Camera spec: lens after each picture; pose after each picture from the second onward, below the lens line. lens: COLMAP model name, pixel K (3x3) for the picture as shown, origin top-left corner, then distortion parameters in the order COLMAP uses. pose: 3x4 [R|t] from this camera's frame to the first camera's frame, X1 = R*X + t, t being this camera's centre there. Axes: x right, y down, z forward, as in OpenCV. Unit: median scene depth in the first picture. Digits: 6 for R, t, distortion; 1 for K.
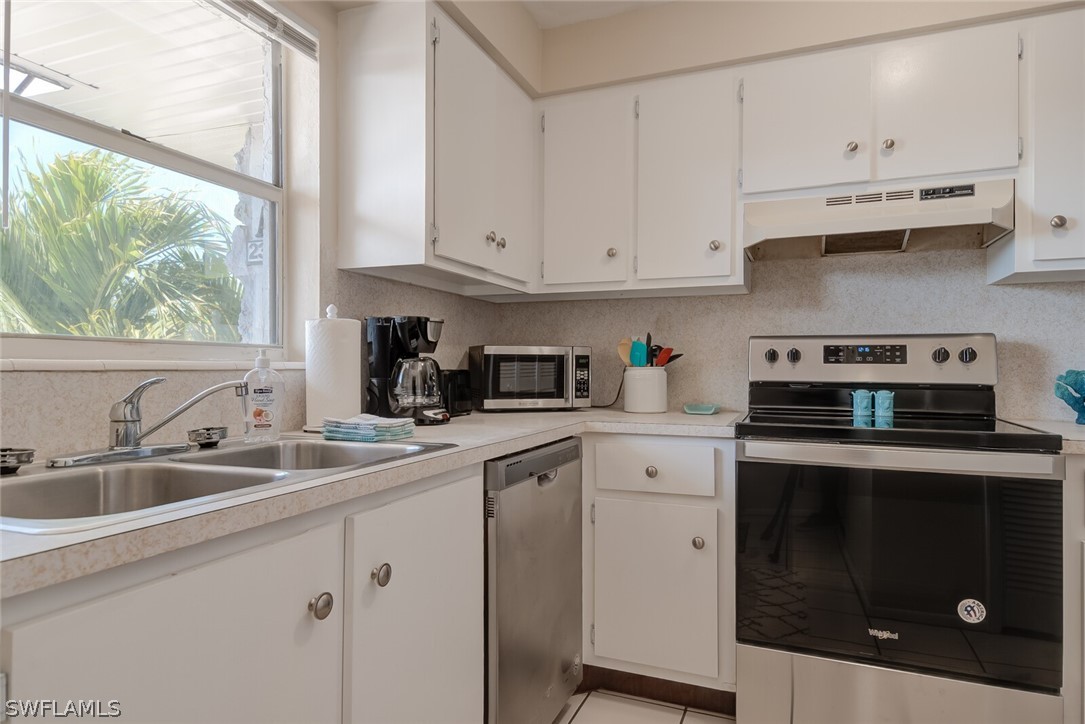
lens RADIAL K [[594.9, 0, 544.2], [0, 594.9, 364.5], [0, 0, 1]] dist [0.031368, -0.015141]
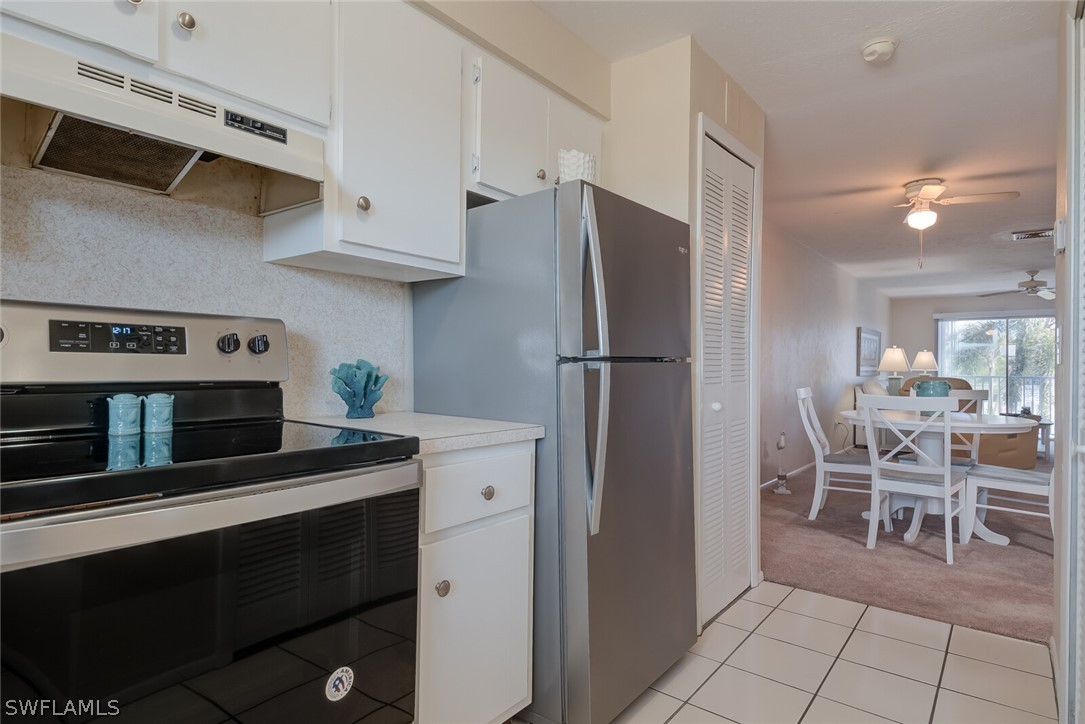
lens RADIAL K [[594.9, 0, 545.4], [0, 594.9, 363.7], [0, 0, 1]] dist [0.031368, -0.015141]
pose [[0.274918, 0.000763, 0.961467, 0.041117], [-0.013876, 0.999899, 0.003175, 0.002003], [-0.961368, -0.014214, 0.274901, 0.398814]]
